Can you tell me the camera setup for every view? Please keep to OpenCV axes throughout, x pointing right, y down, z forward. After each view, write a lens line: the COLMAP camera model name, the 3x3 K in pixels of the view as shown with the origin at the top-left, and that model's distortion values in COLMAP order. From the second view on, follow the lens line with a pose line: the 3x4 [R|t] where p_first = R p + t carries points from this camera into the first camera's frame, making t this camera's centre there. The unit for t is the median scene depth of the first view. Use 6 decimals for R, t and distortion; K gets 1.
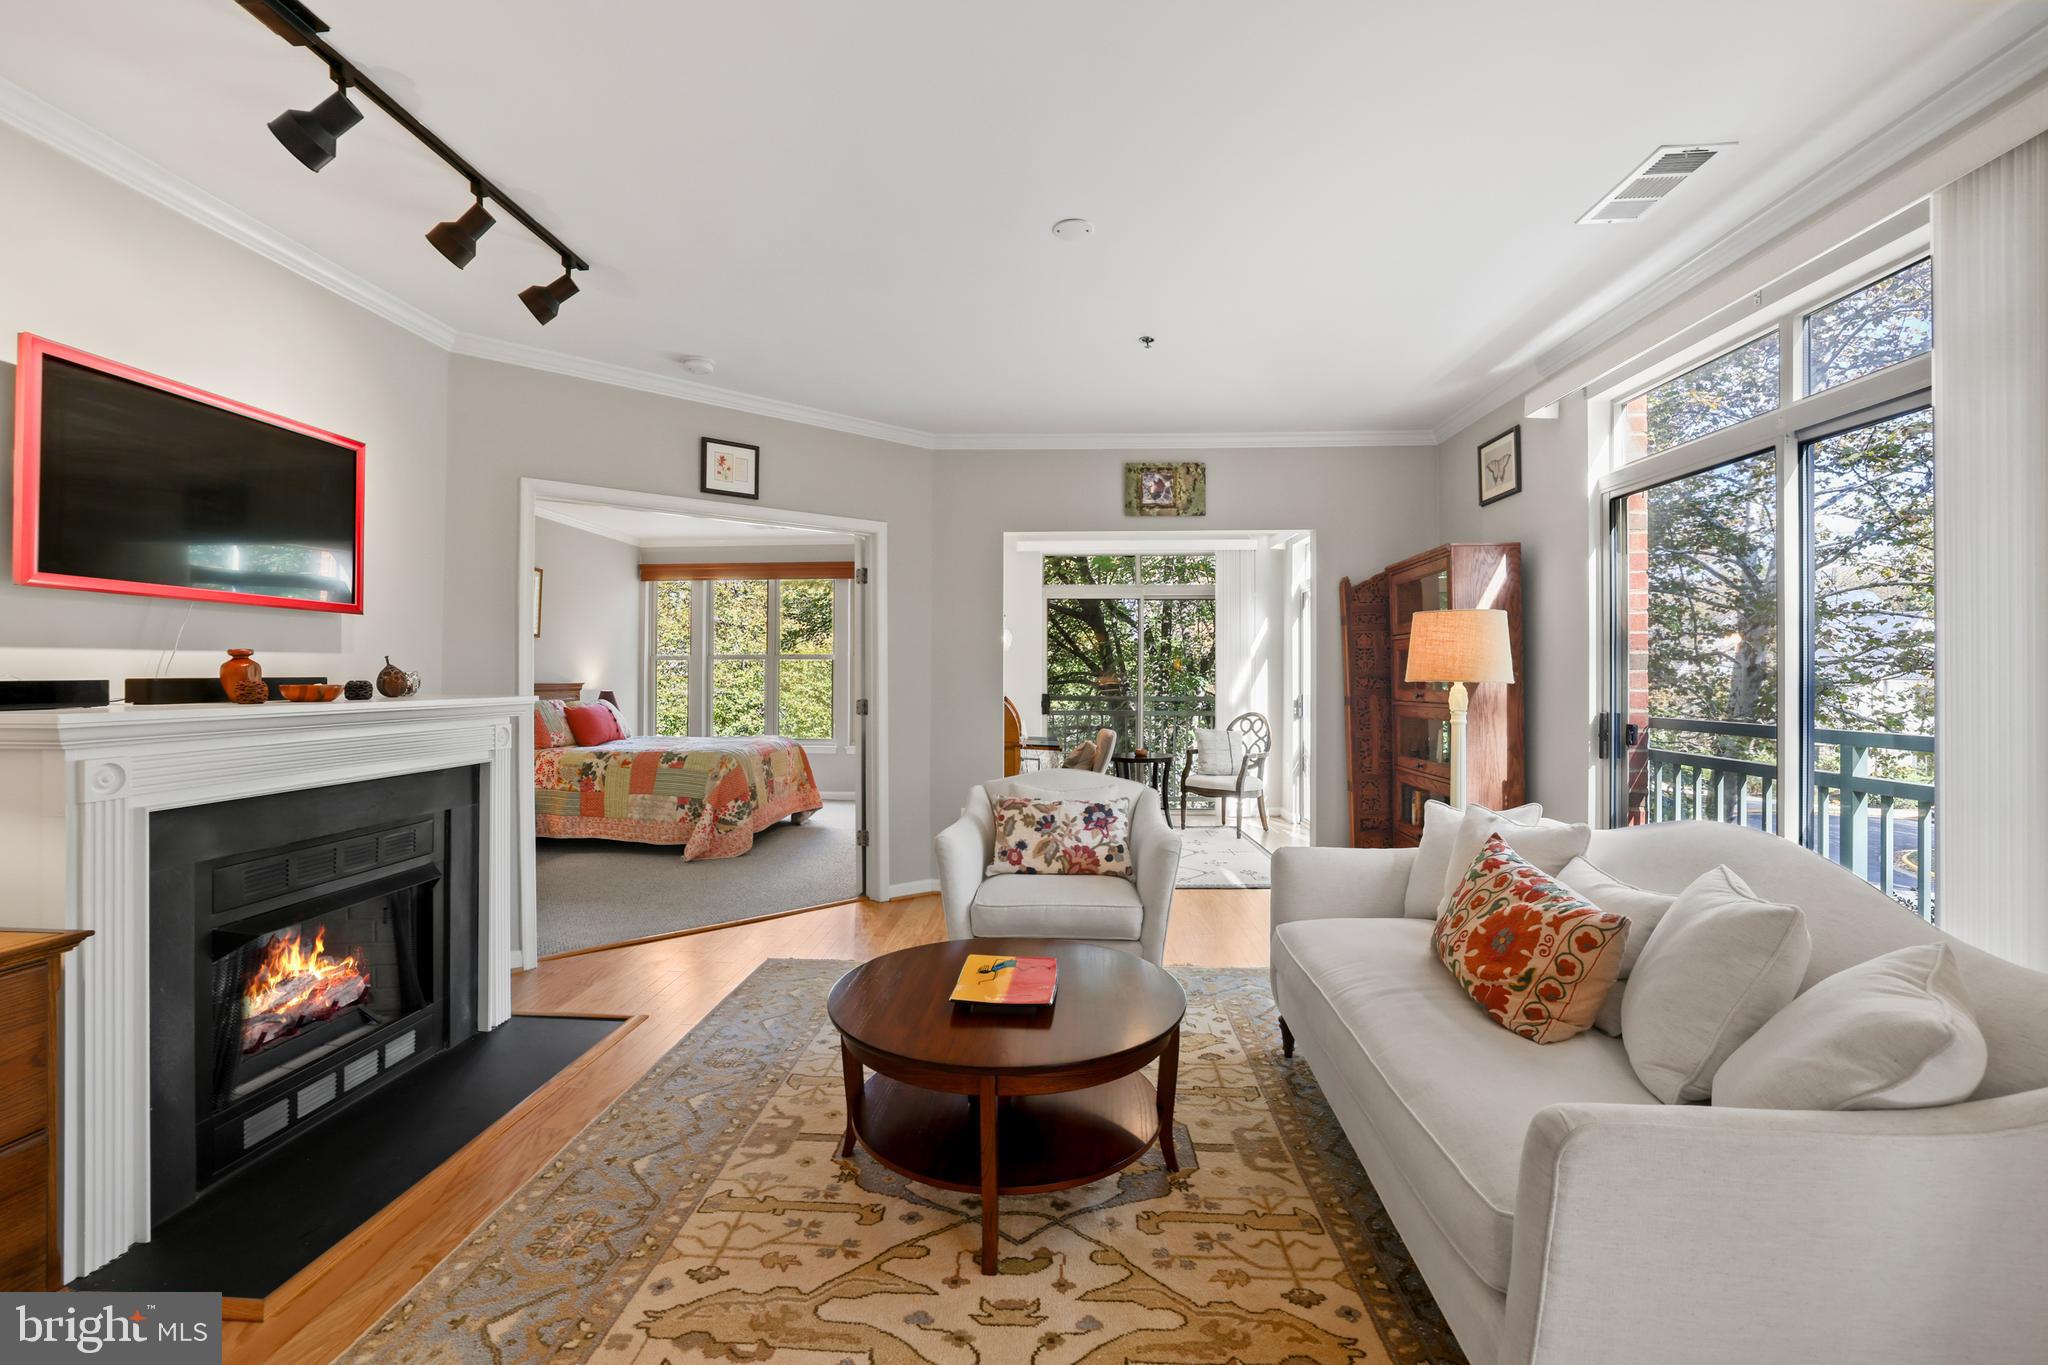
lens RADIAL K [[883.3, 0, 1019.5], [0, 883.3, 670.6], [0, 0, 1]] dist [-0.049392, 0.018214]
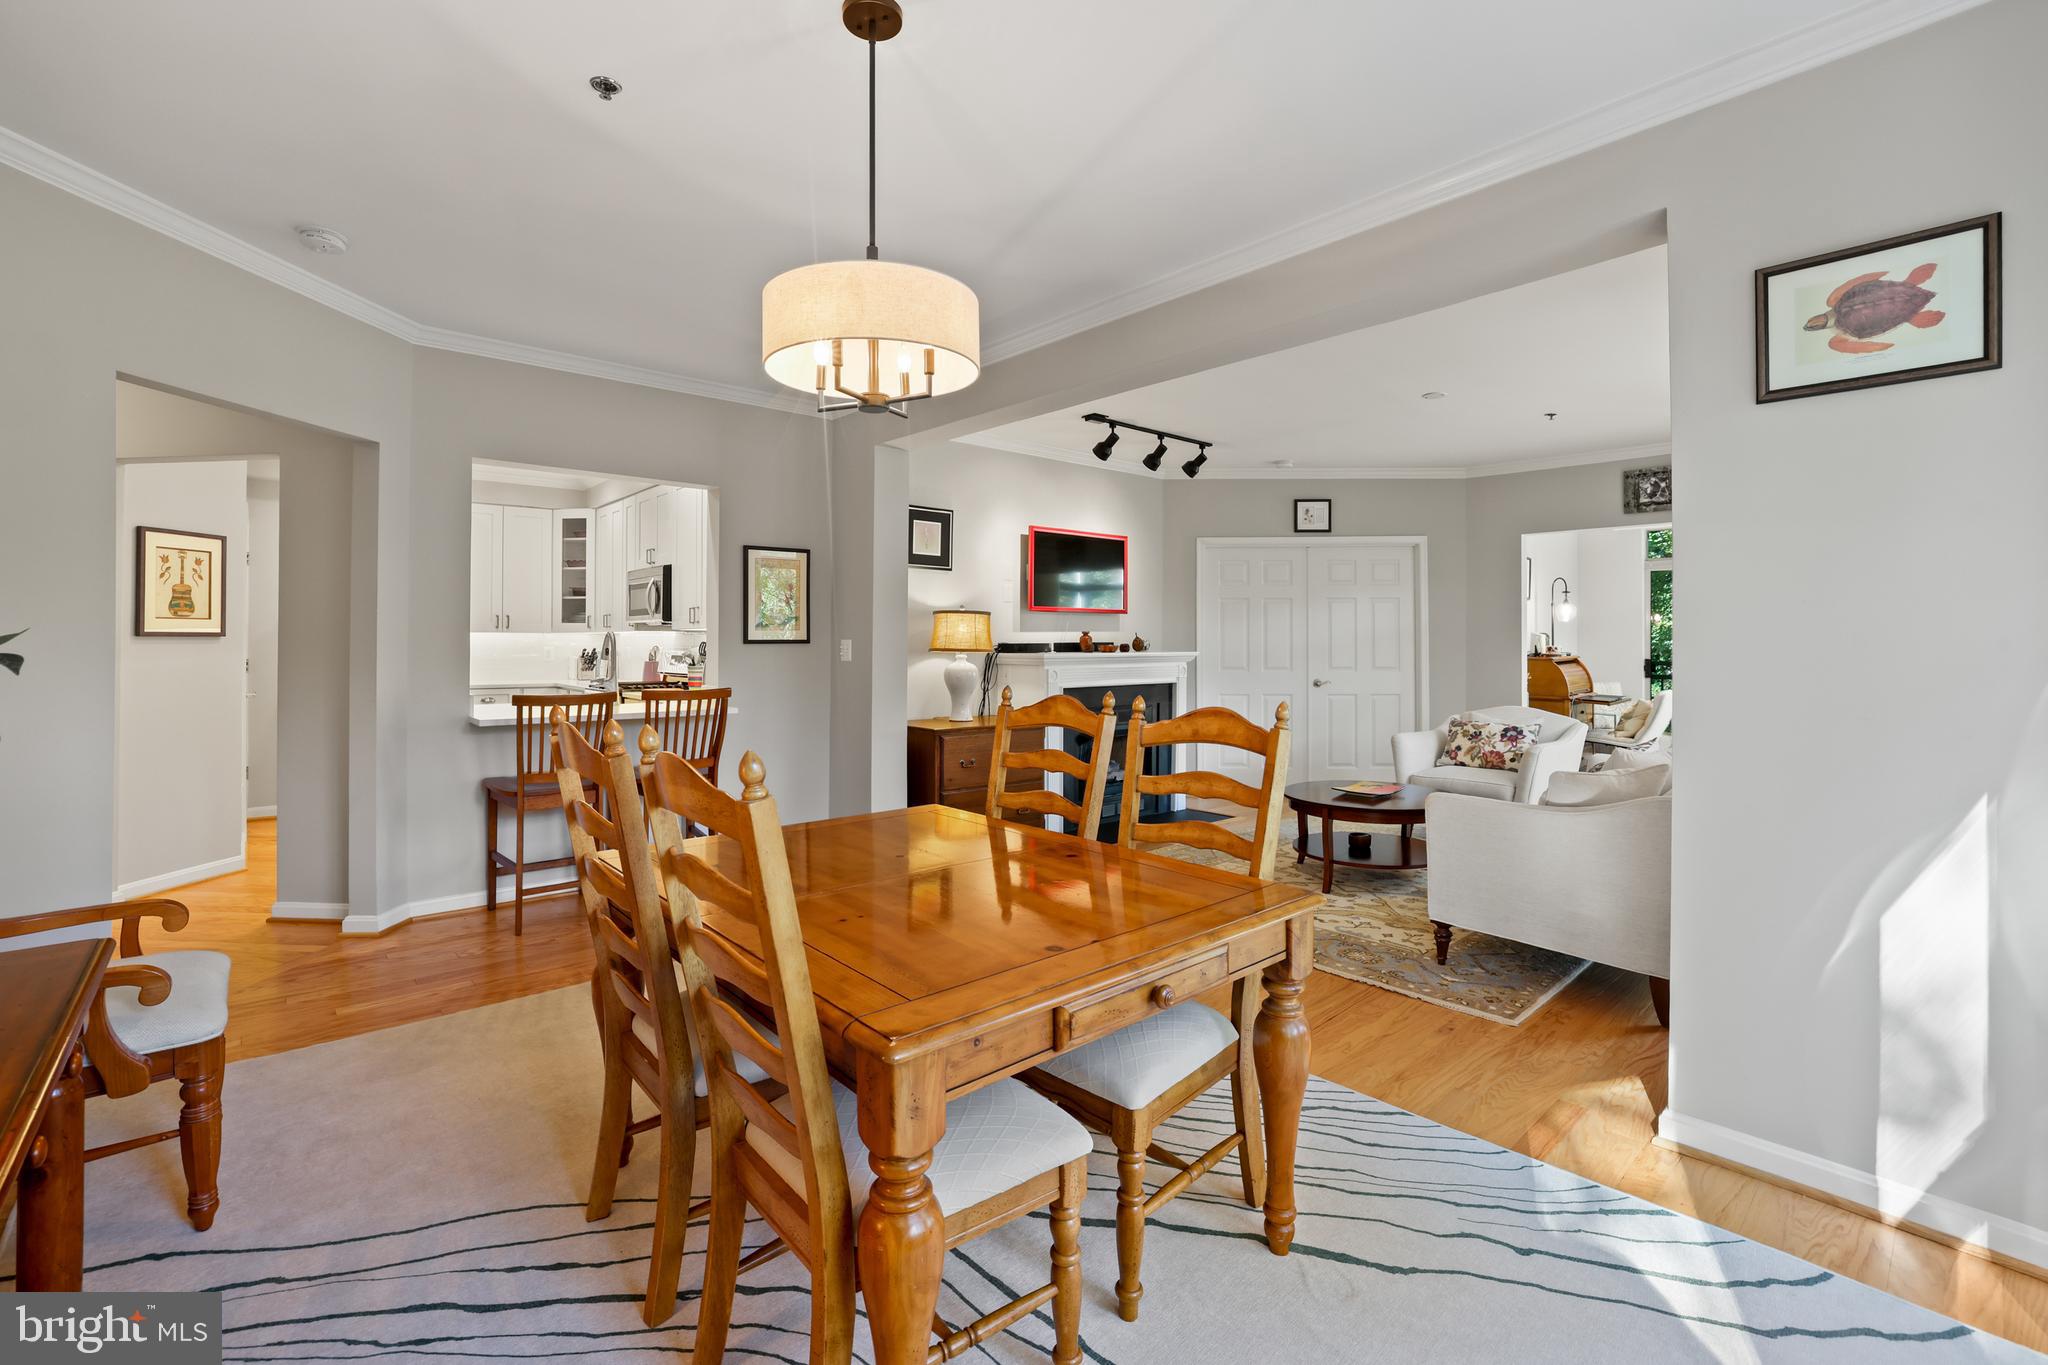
lens RADIAL K [[889.0, 0, 1025.5], [0, 889.0, 632.2], [0, 0, 1]] dist [-0.044832, 0.008201]
pose [[0.701308, -0.005255, -0.712839, 0.695935], [0.002141, 0.999984, -0.005265, -0.006735], [0.712855, 0.002166, 0.701308, -0.802182]]
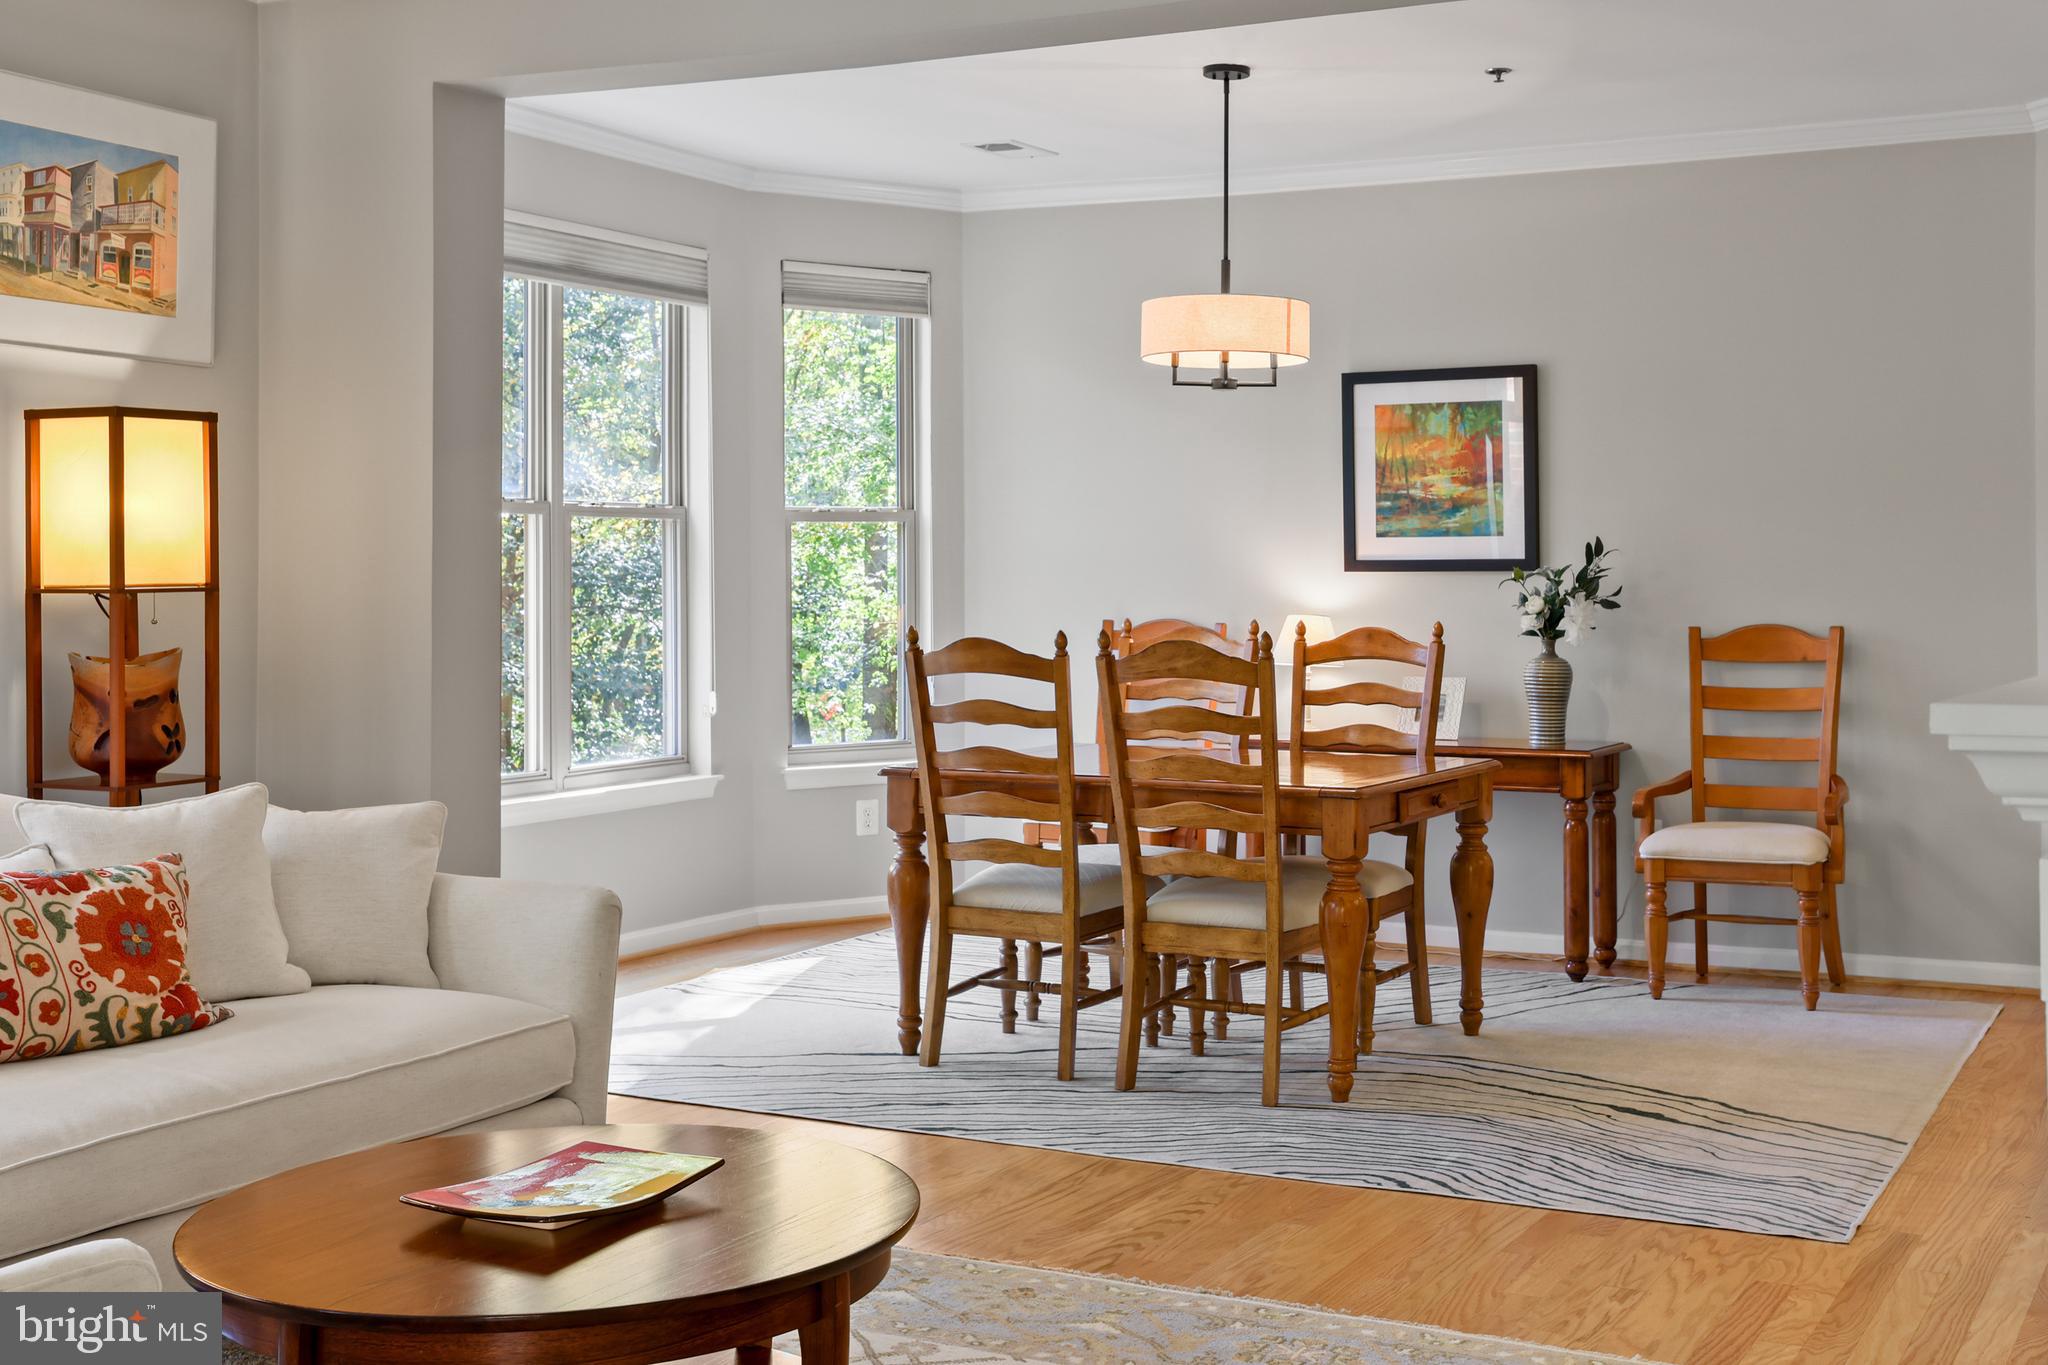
lens RADIAL K [[2391.4, 0, 1143.2], [0, 2391.4, 533.0], [0, 0, 1]] dist [0.032112, 0.046573]
pose [[-0.916930, 0.006479, 0.398994, -0.659921], [-0.002942, 0.999731, -0.022994, 0.010976], [-0.399036, -0.022258, -0.916665, 1.630655]]
